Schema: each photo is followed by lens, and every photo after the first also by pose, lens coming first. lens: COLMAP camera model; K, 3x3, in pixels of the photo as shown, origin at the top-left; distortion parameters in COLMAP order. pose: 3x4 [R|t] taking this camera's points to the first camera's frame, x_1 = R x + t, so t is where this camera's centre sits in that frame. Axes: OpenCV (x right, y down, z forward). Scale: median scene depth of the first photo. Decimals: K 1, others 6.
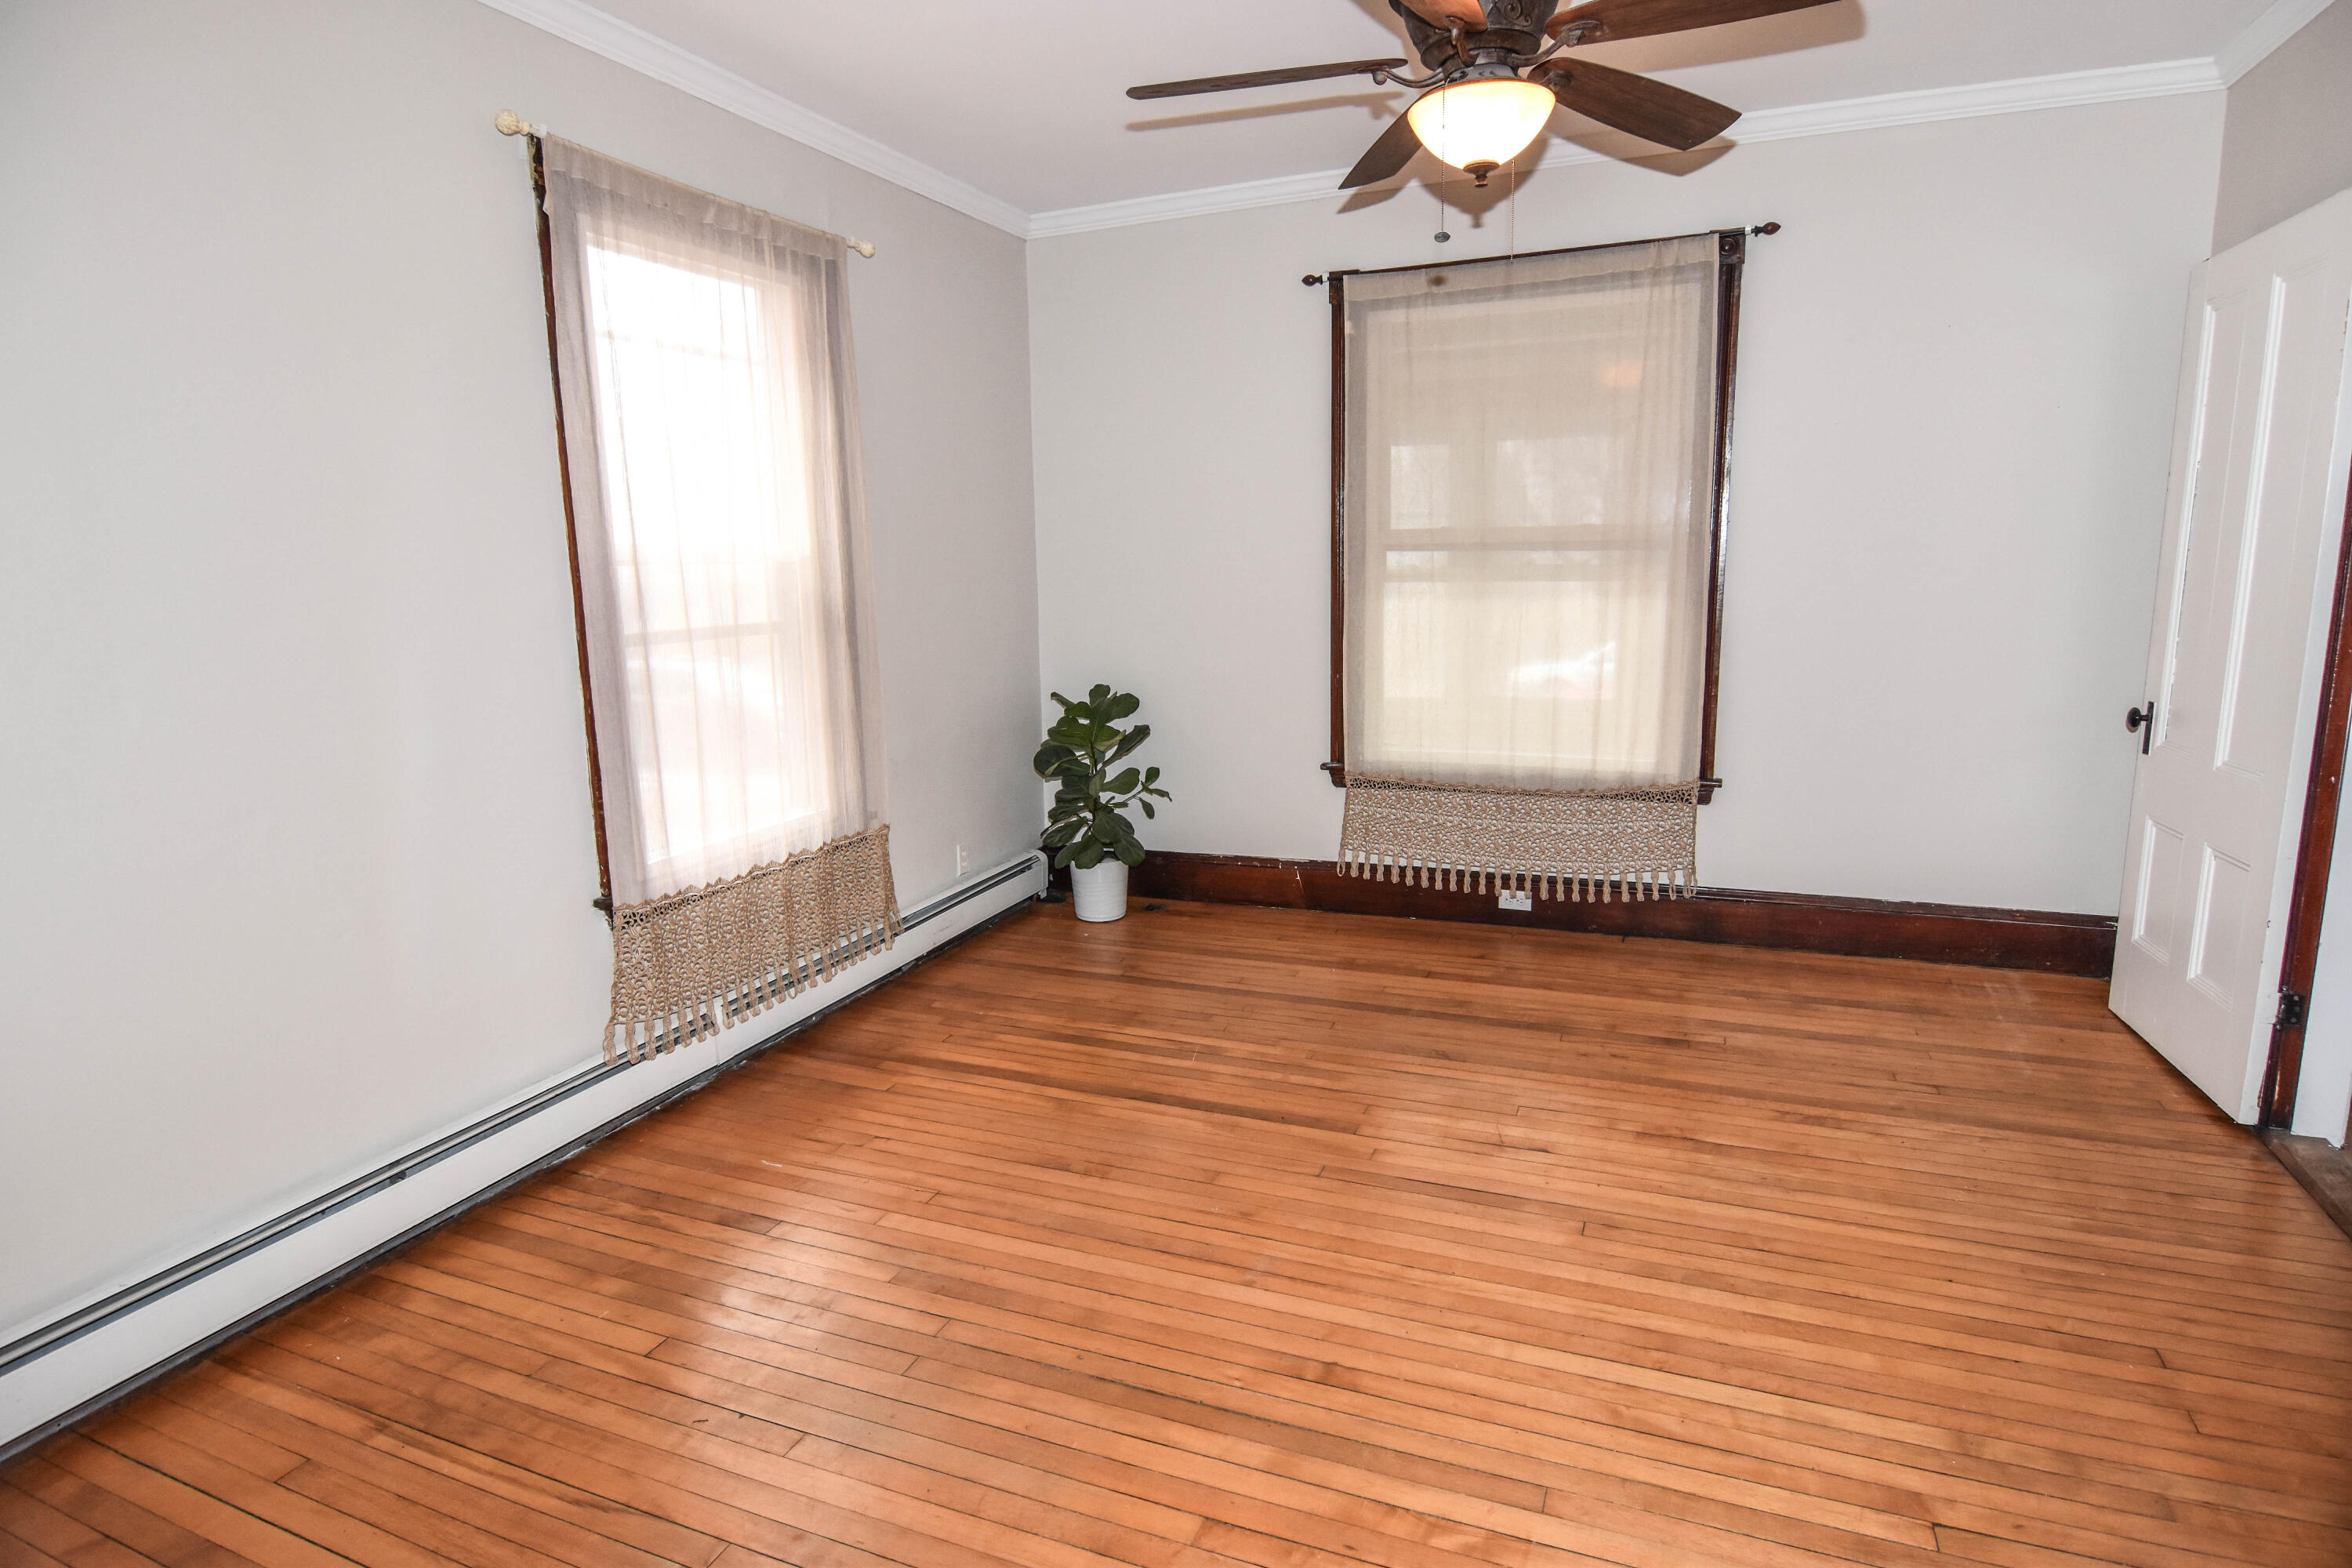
lens RADIAL K [[1282.9, 0, 1180.8], [0, 1282.9, 775.1], [0, 0, 1]] dist [-0.015878, -0.002779]
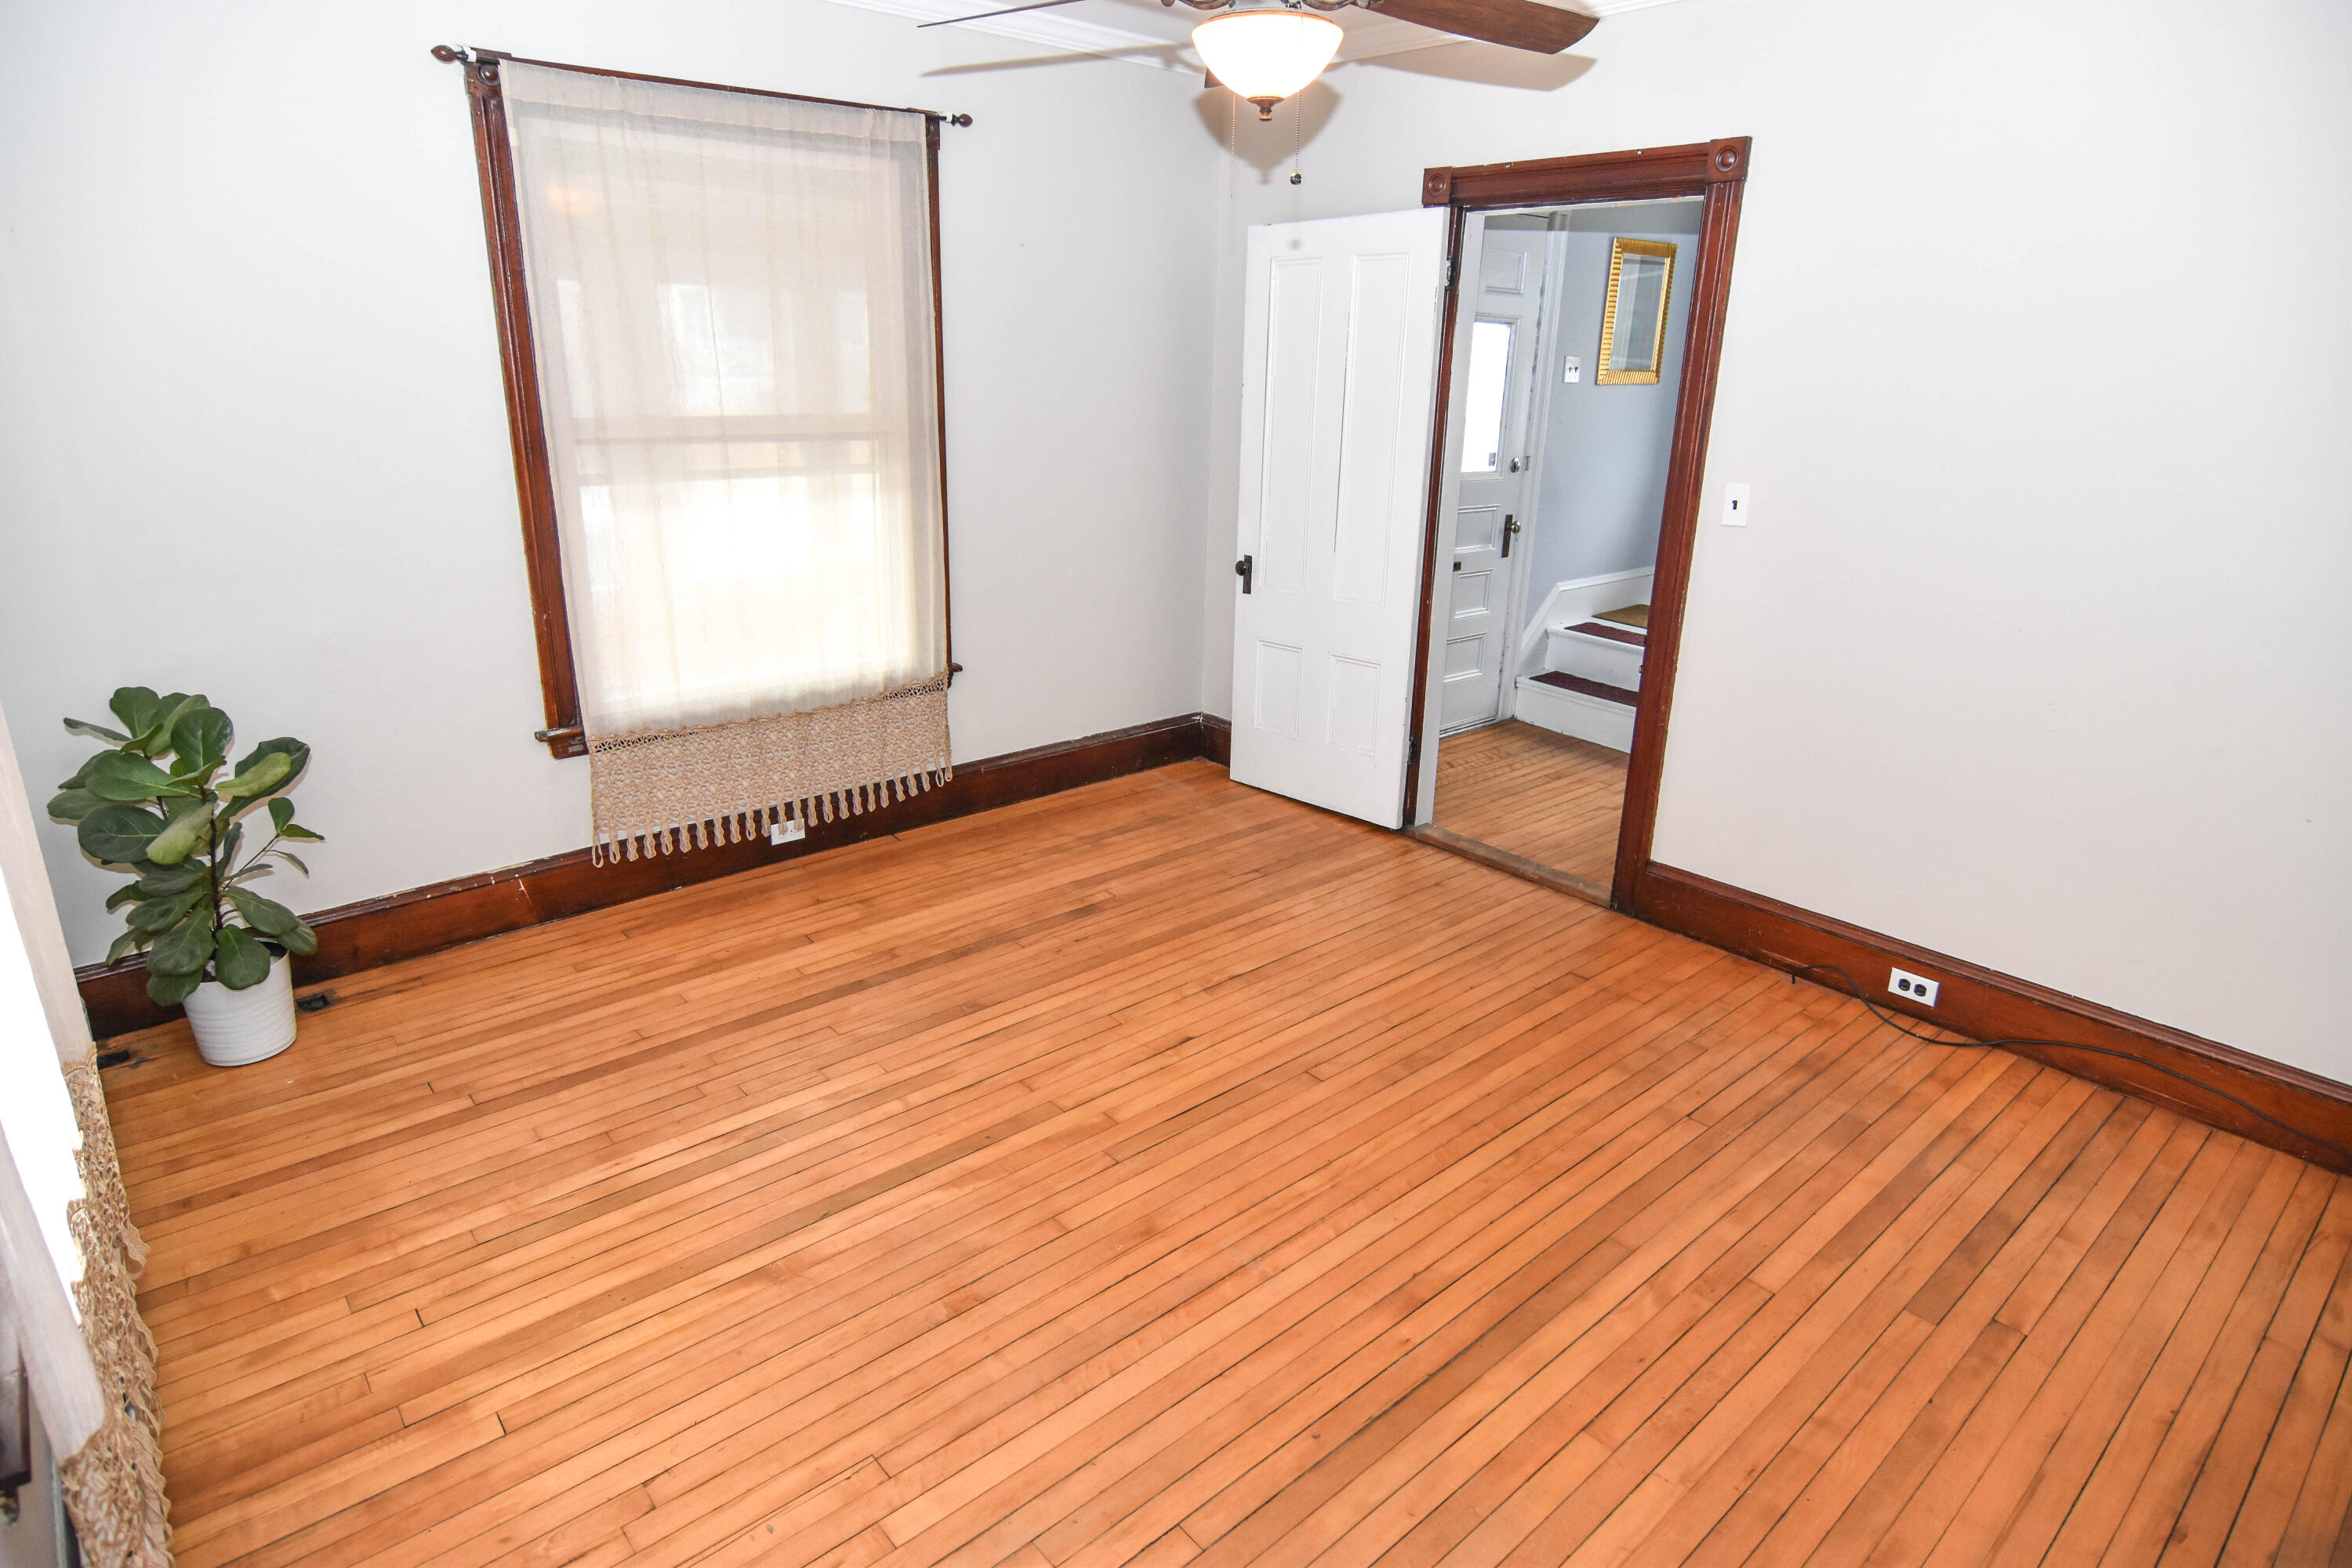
lens RADIAL K [[1282.9, 0, 1180.8], [0, 1282.9, 775.1], [0, 0, 1]] dist [-0.015878, -0.002779]
pose [[0.437667, -0.255570, 0.862051, -0.466050], [0.125091, 0.966737, 0.223097, -0.130568], [-0.890393, 0.010192, 0.455078, 0.389151]]
